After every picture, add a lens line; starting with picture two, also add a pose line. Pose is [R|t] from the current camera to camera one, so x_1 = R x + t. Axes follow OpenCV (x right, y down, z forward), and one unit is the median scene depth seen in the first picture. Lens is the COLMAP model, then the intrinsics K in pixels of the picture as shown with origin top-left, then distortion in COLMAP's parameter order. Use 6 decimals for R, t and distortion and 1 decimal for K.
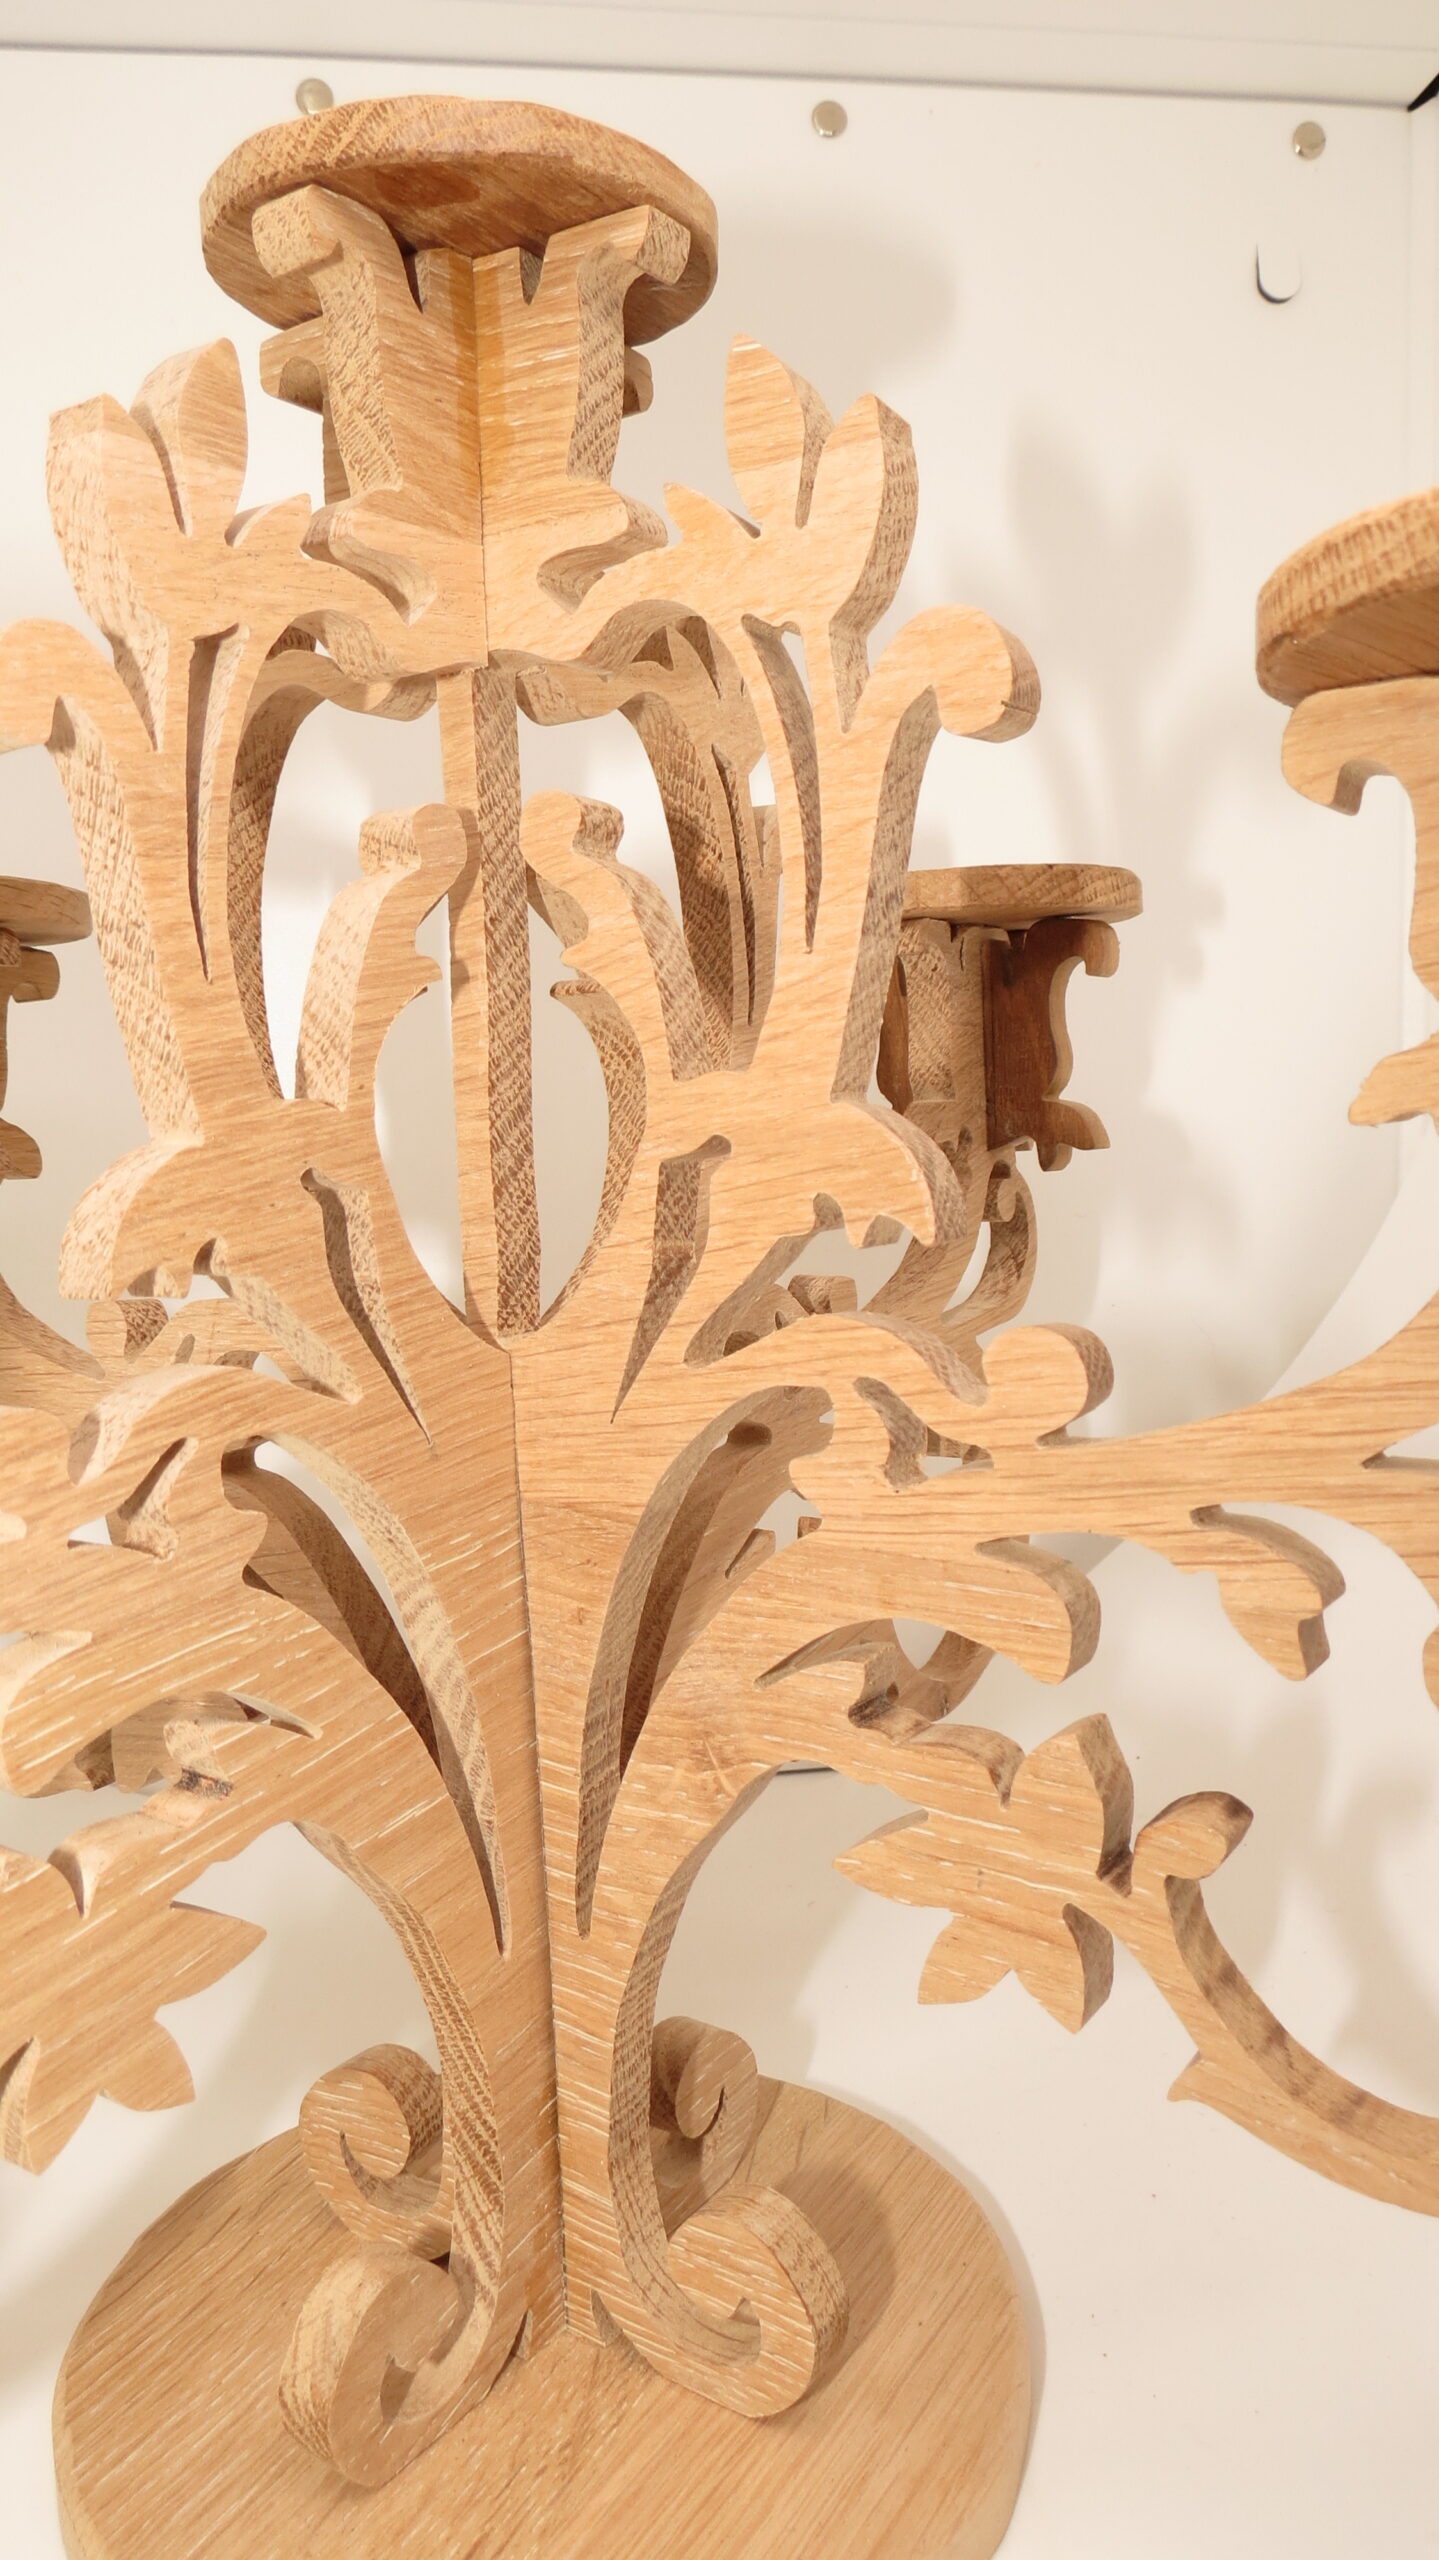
lens RADIAL K [[1827.8, 0, 712.8], [0, 1827.8, 1282.3], [0, 0, 1]] dist [-0.025045, -0.000221]
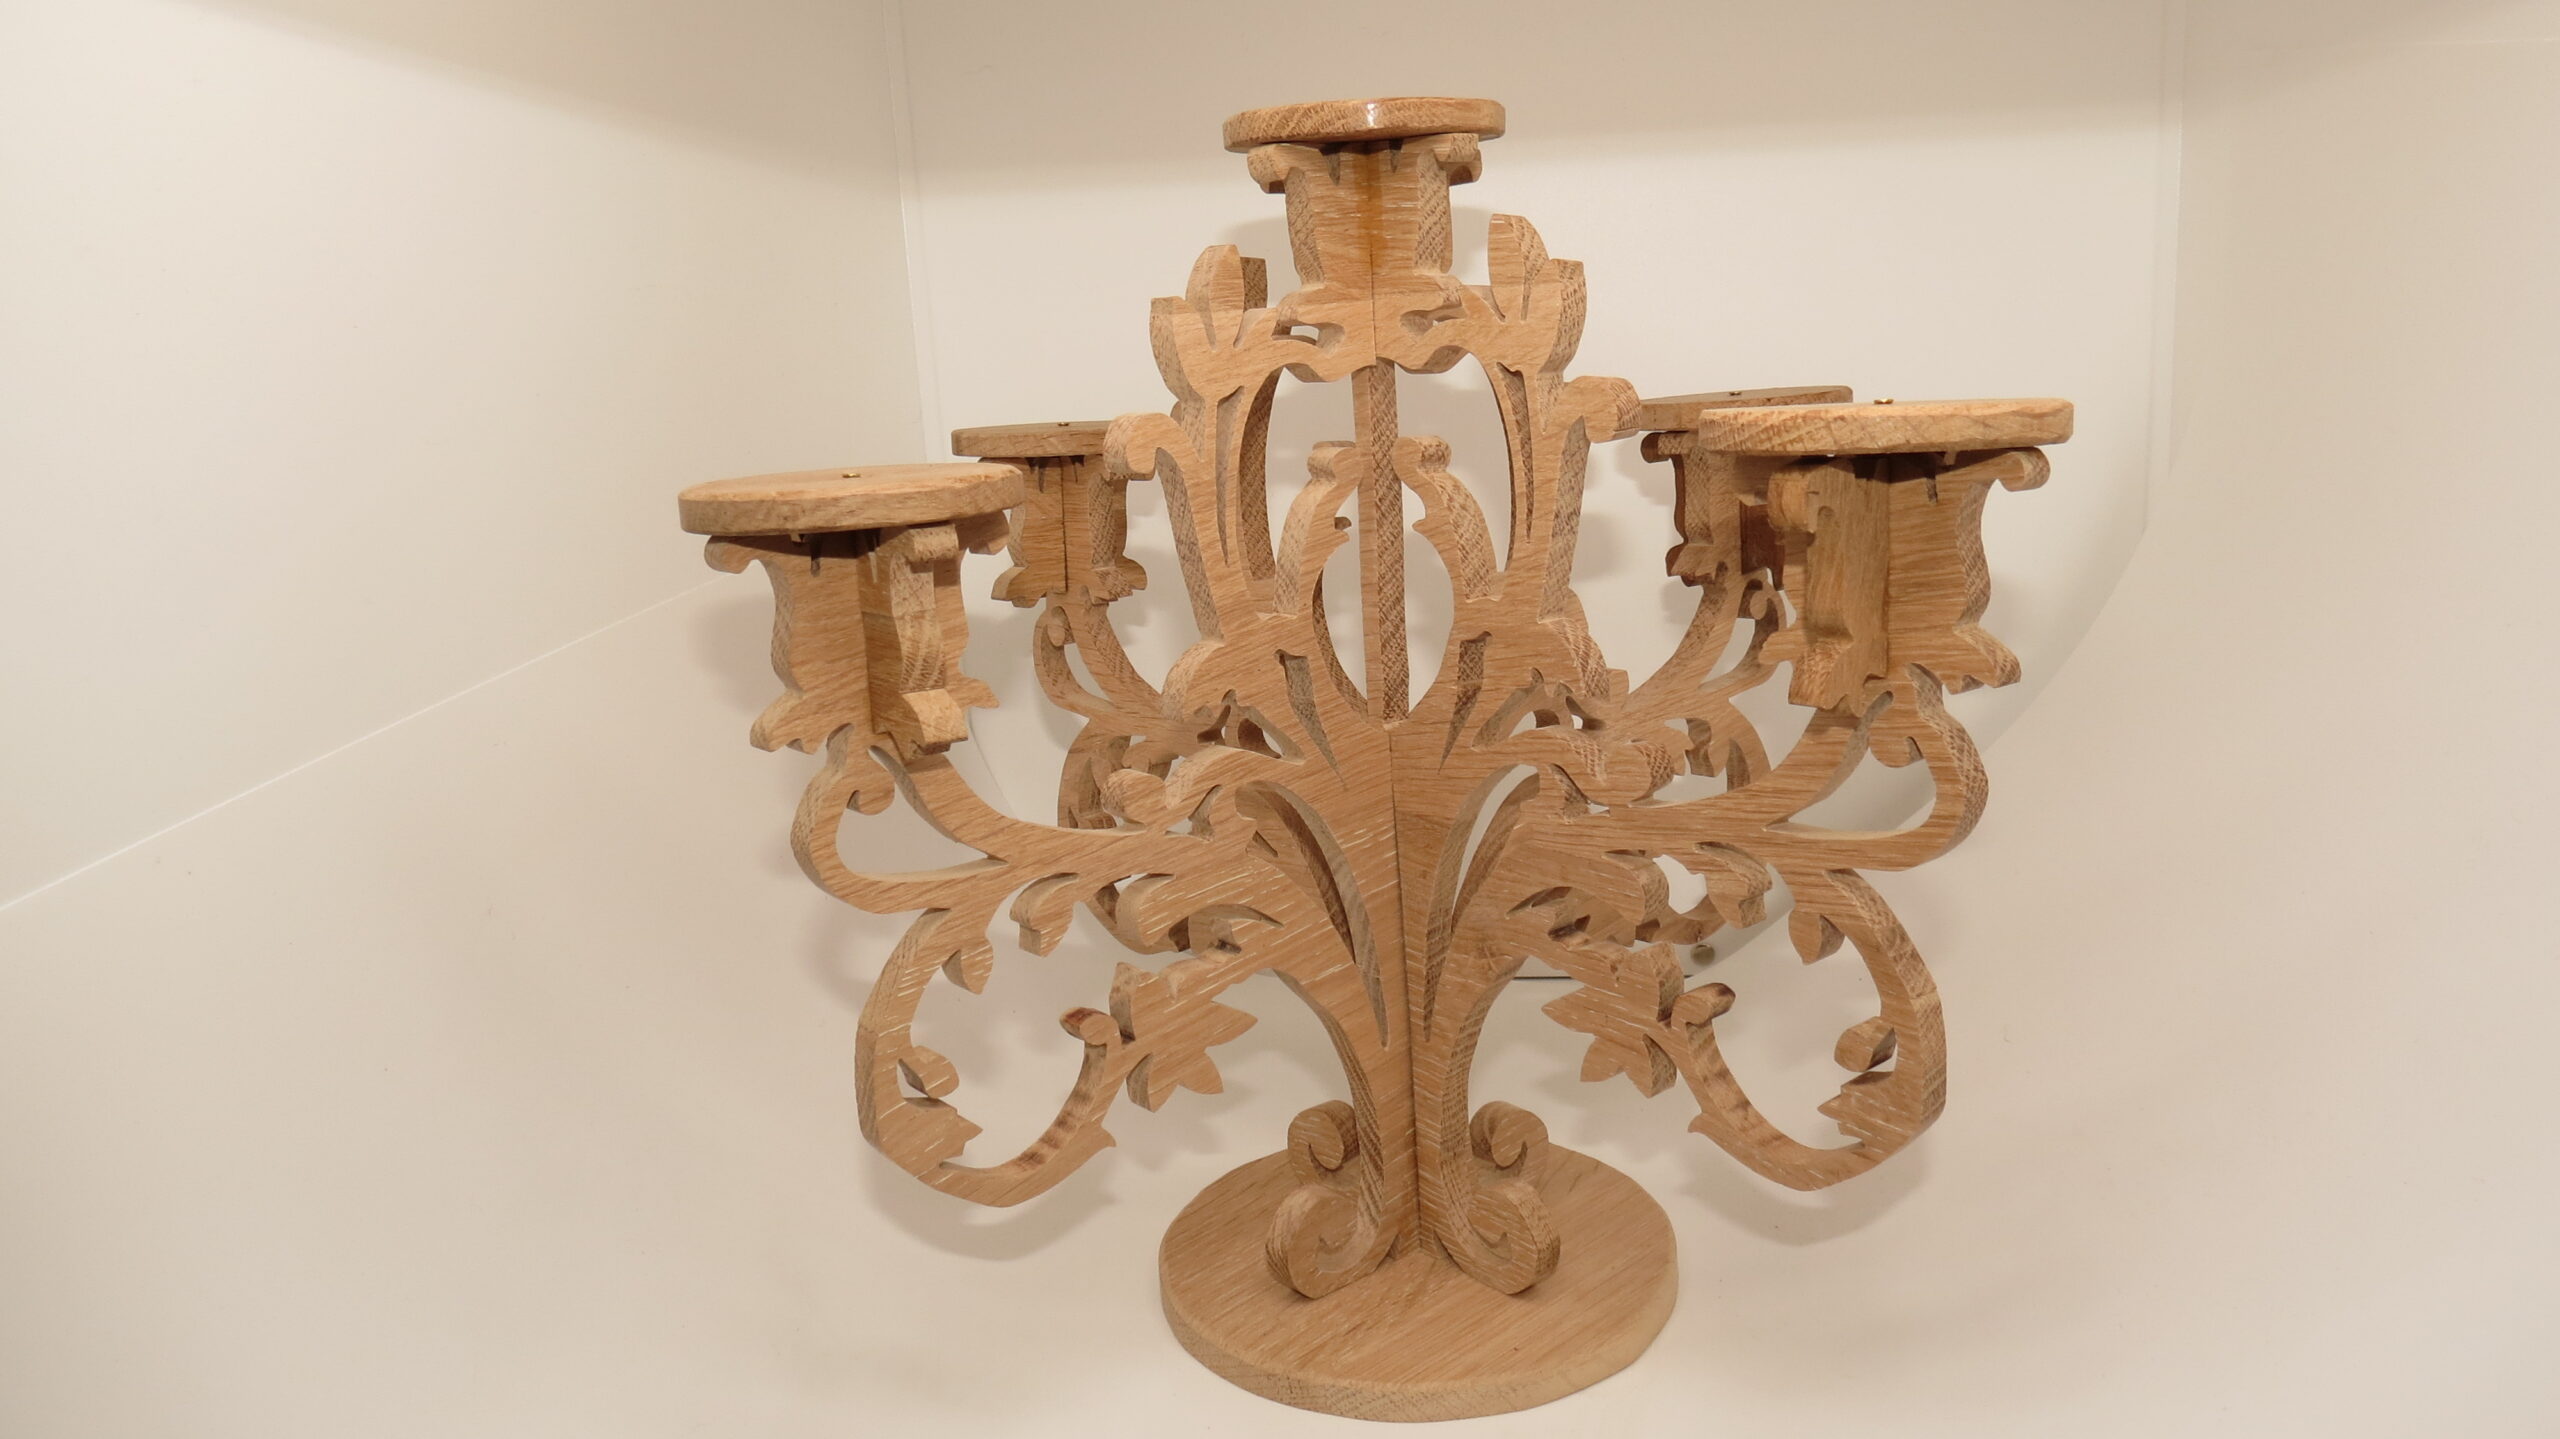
lens RADIAL K [[1827.8, 0, 1281.6], [0, 1827.8, 711.1], [0, 0, 1]] dist [-0.025045, -0.000221]
pose [[0.962704, 0.028185, -0.269083, 0.311395], [0.003201, 0.993303, 0.115495, -0.218152], [0.270537, -0.112049, 0.956167, -0.887356]]
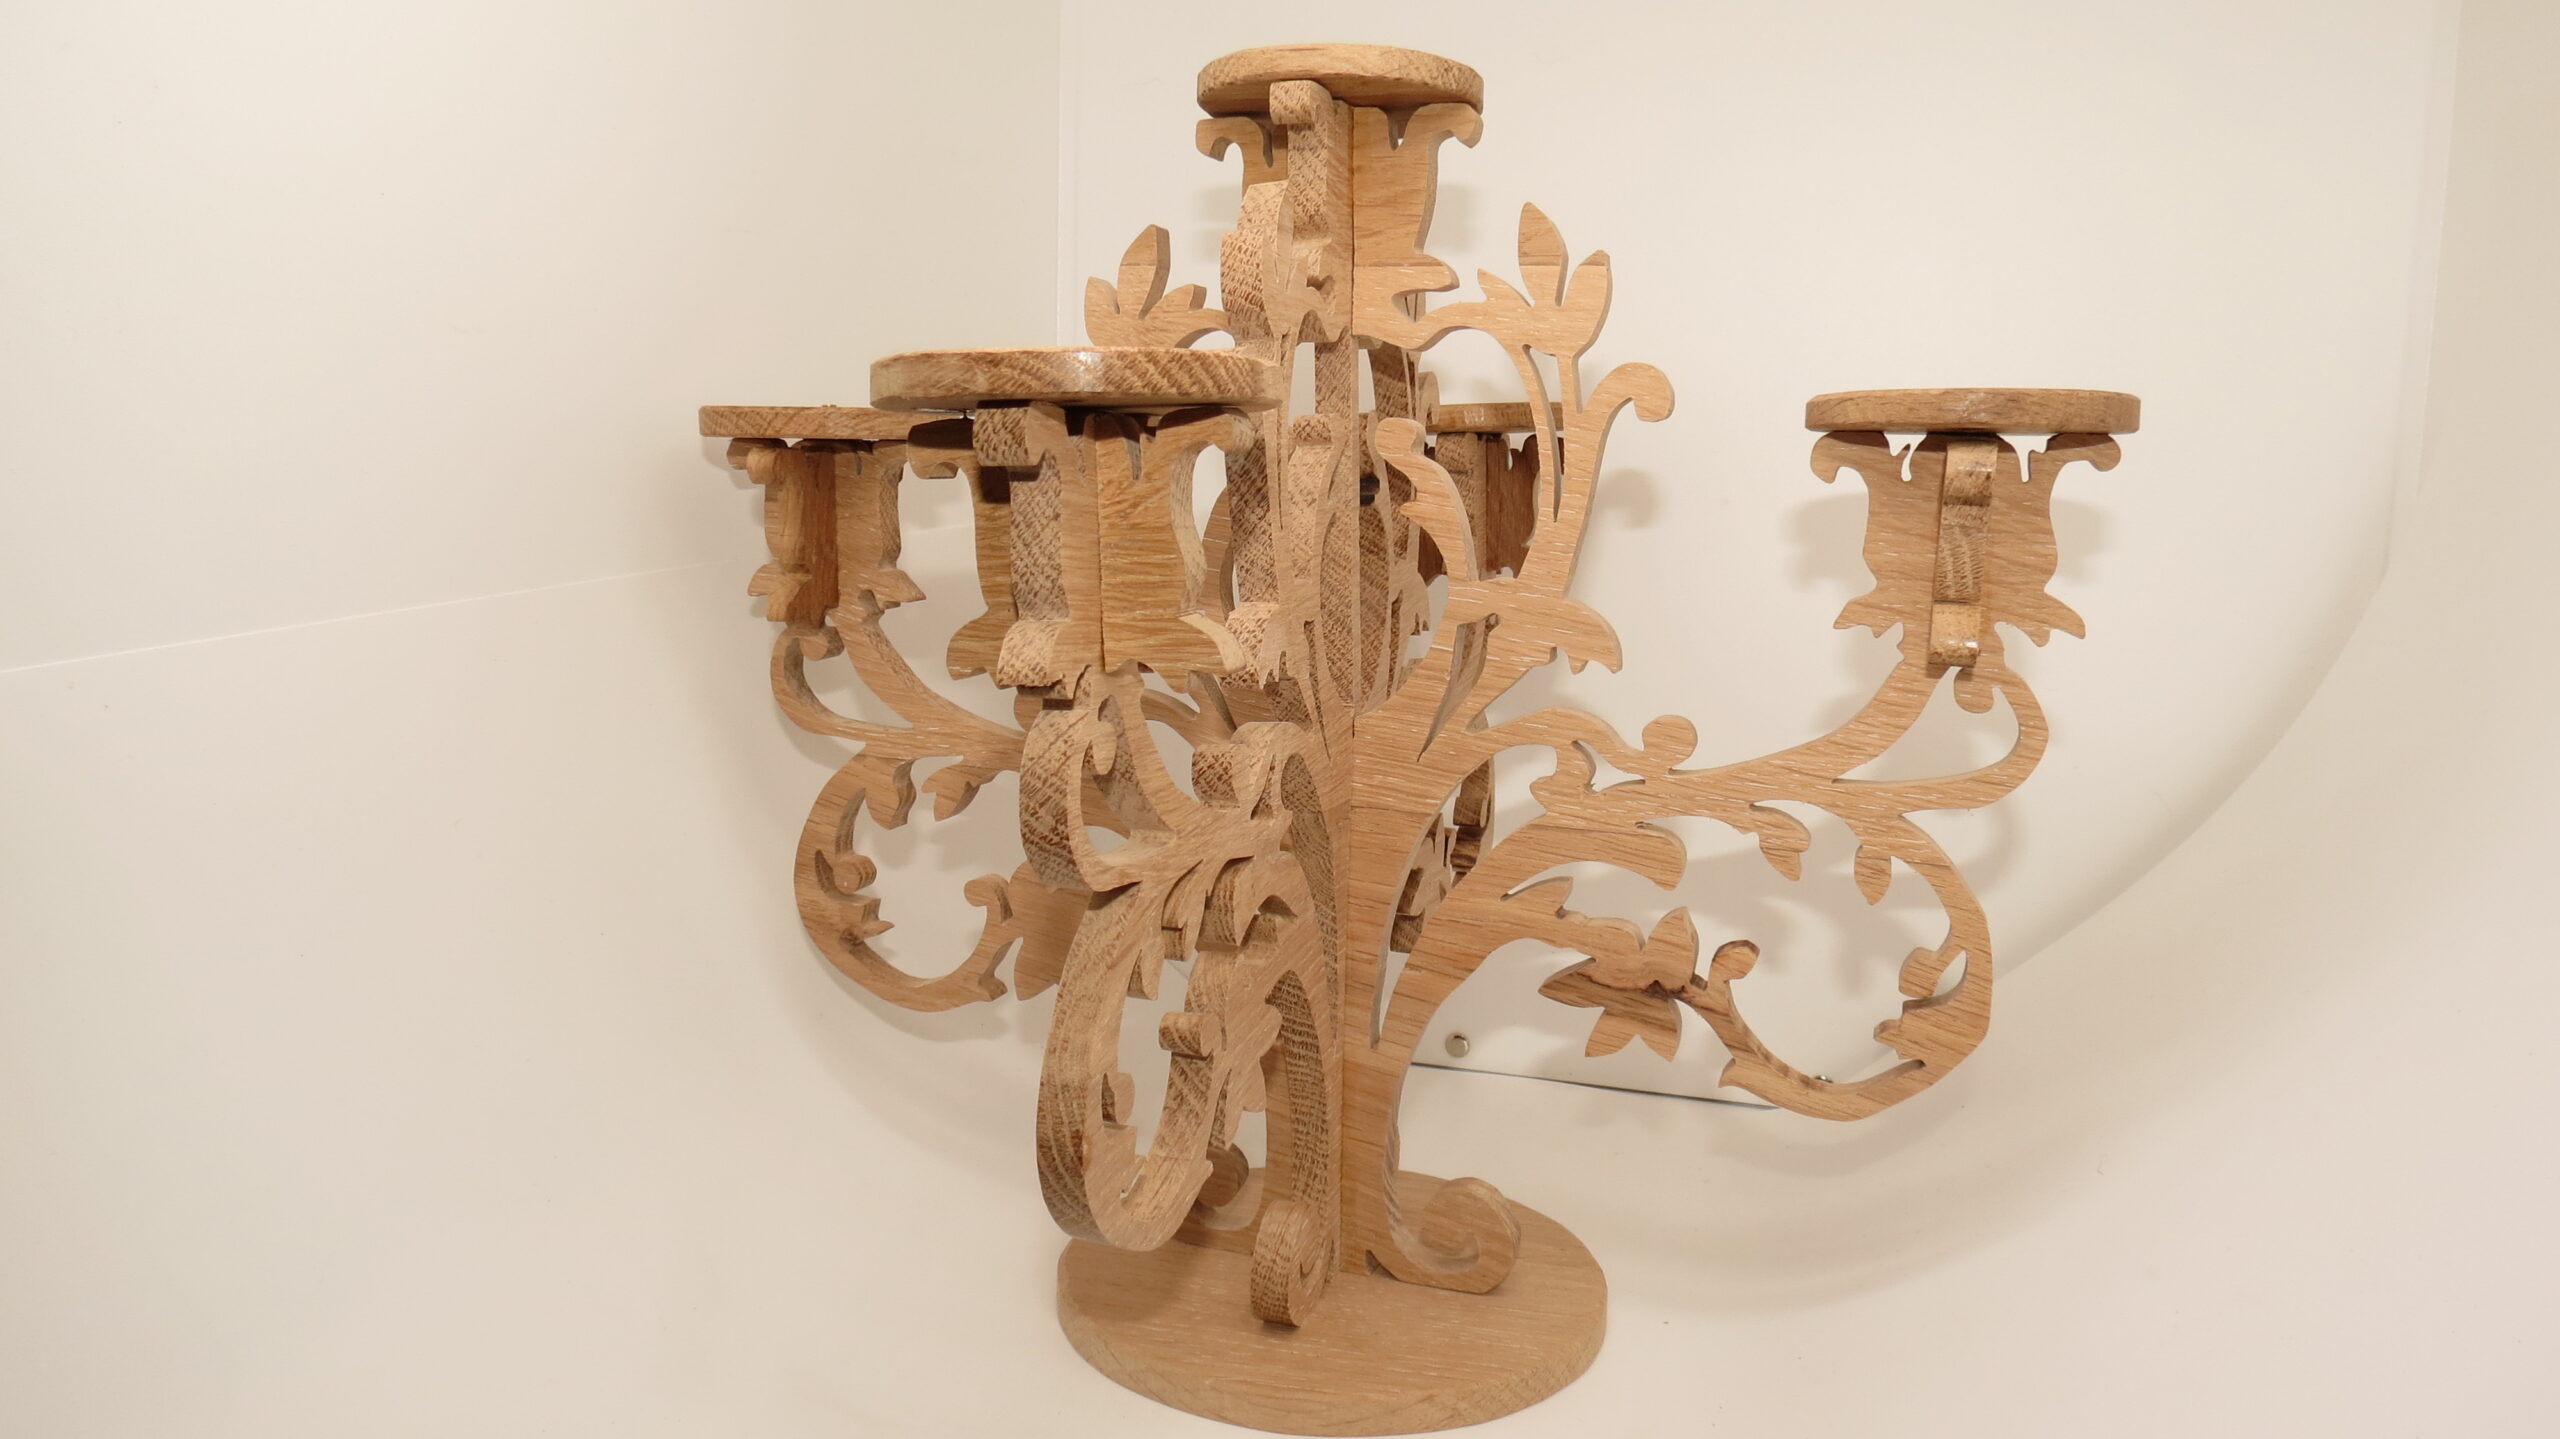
lens RADIAL K [[1827.8, 0, 1291.4], [0, 1827.8, 736.9], [0, 0, 1]] dist [-0.025045, -0.000221]
pose [[0.963005, 0.002214, 0.269475, -0.705918], [-0.018288, 0.998198, 0.057154, -0.055959], [-0.268863, -0.059968, 0.961310, -0.768388]]
